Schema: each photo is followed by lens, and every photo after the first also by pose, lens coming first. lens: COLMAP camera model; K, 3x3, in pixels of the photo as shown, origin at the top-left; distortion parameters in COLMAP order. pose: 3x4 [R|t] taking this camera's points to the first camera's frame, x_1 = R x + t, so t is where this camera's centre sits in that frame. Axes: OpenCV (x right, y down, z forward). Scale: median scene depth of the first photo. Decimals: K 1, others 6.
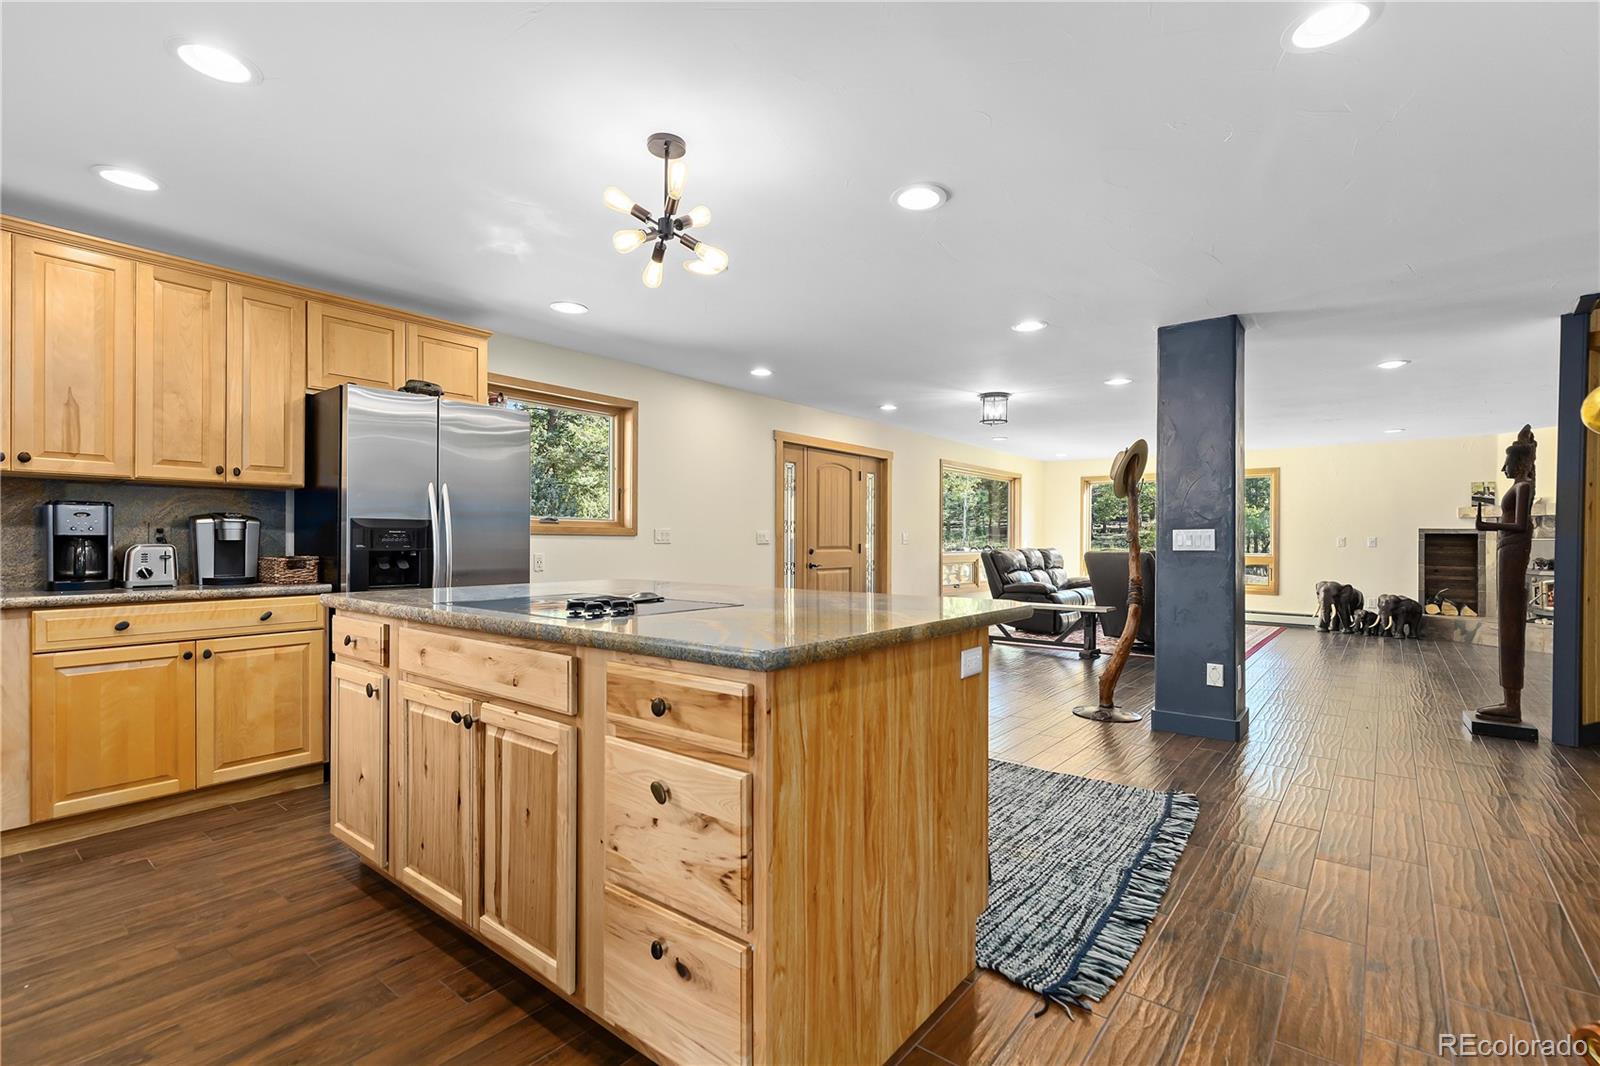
lens RADIAL K [[726.6, 0, 800.3], [0, 726.6, 539.1], [0, 0, 1]] dist [0.012203, -0.002385]
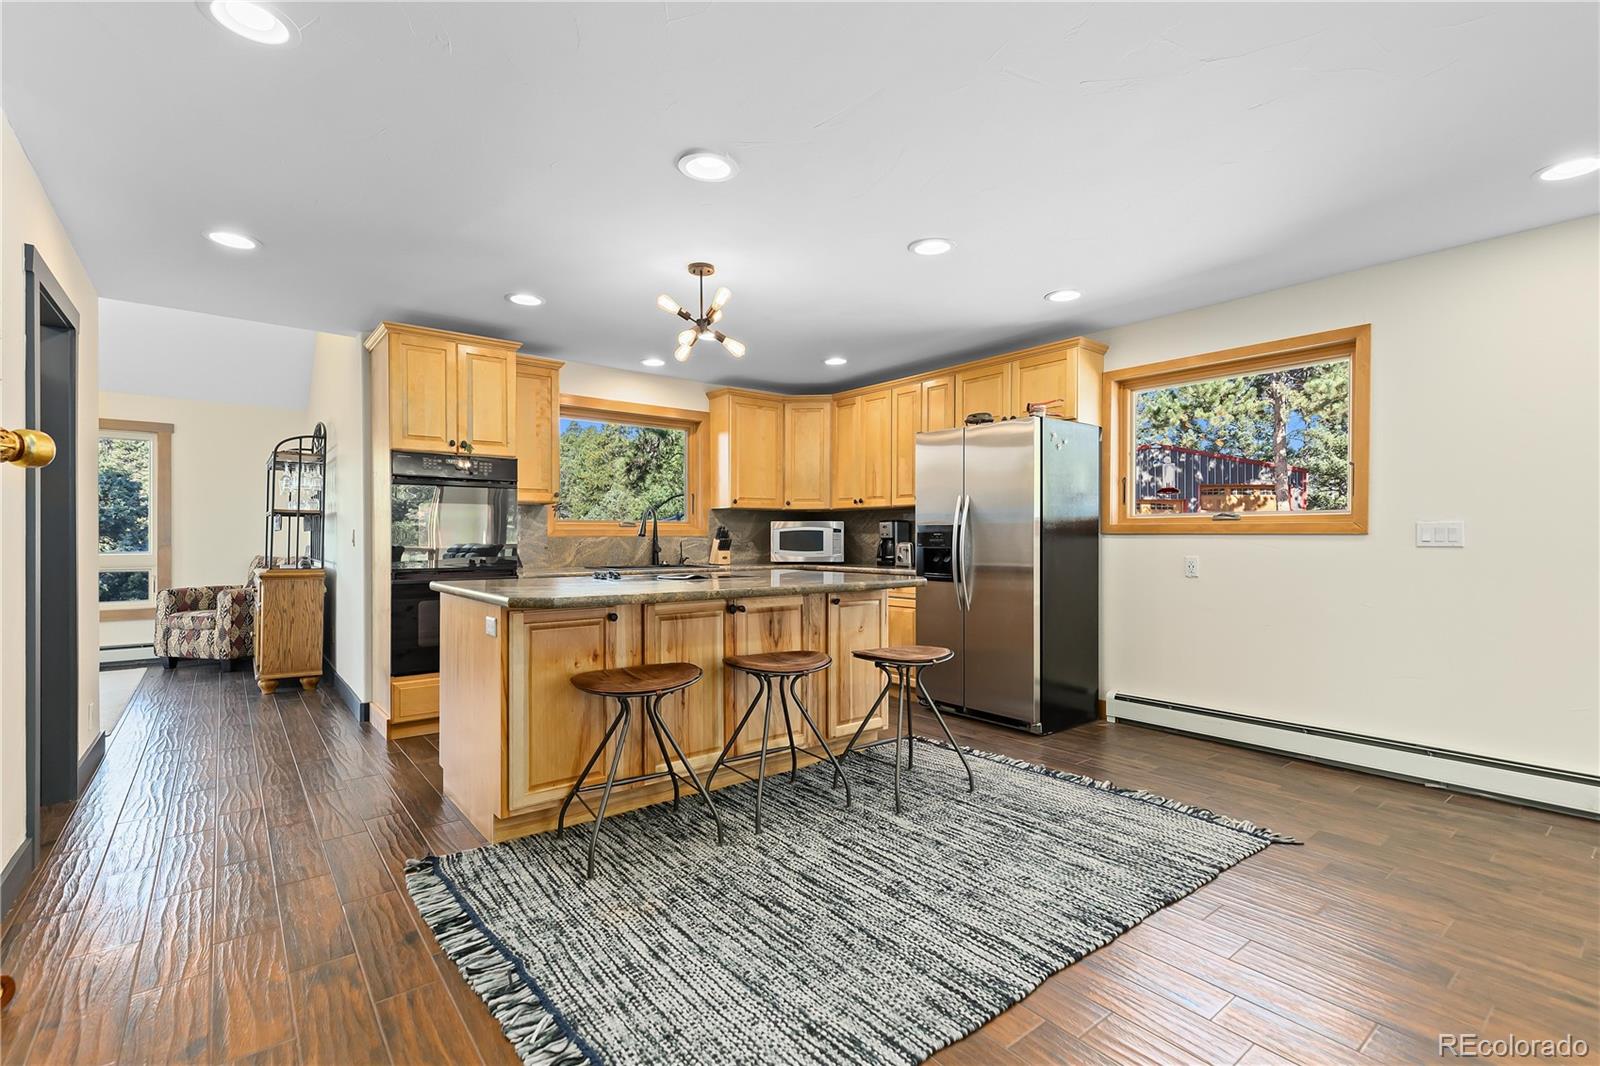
lens RADIAL K [[726.6, 0, 798.9], [0, 726.6, 531.1], [0, 0, 1]] dist [0.012203, -0.002385]
pose [[-0.223774, -0.014678, -0.974530, 0.320013], [-0.000110, 0.999887, -0.015034, 0.001927], [0.974641, -0.003257, -0.223751, 0.409243]]
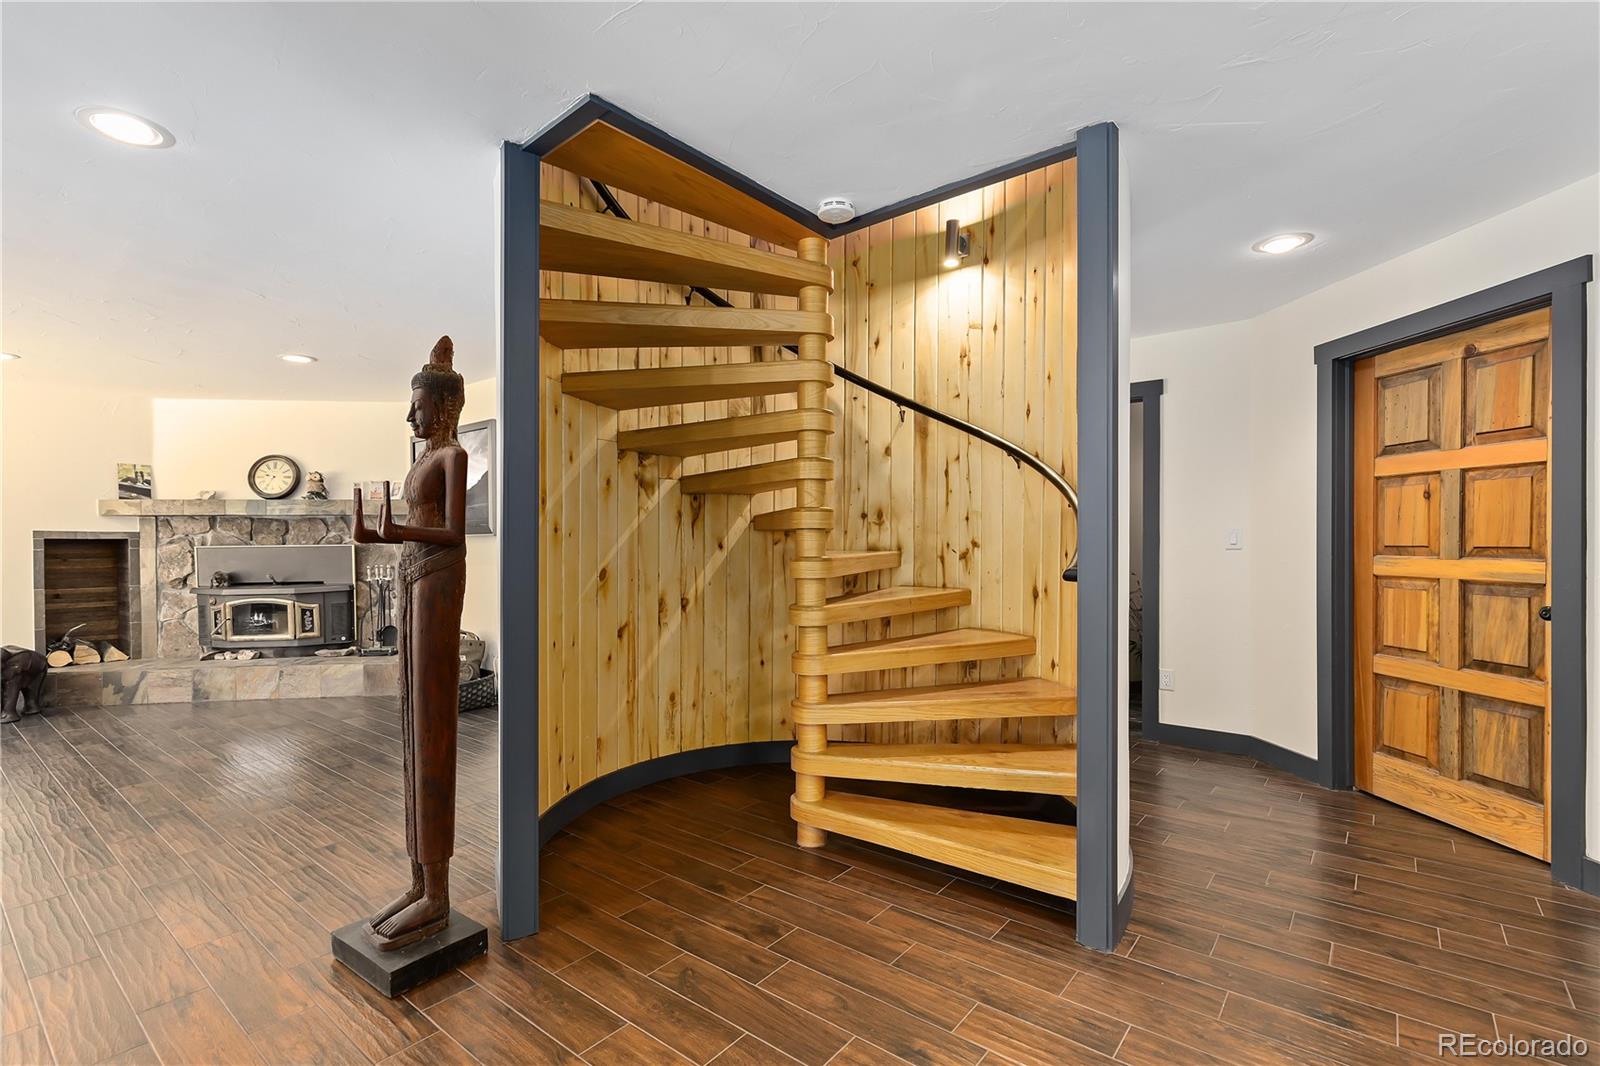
lens RADIAL K [[726.6, 0, 798.1], [0, 726.6, 546.1], [0, 0, 1]] dist [0.012203, -0.002385]
pose [[-0.001094, -0.014786, 0.999890, 0.237100], [0.004425, 0.999881, 0.014790, -0.008315], [-0.999990, 0.004441, -0.001029, 0.372822]]
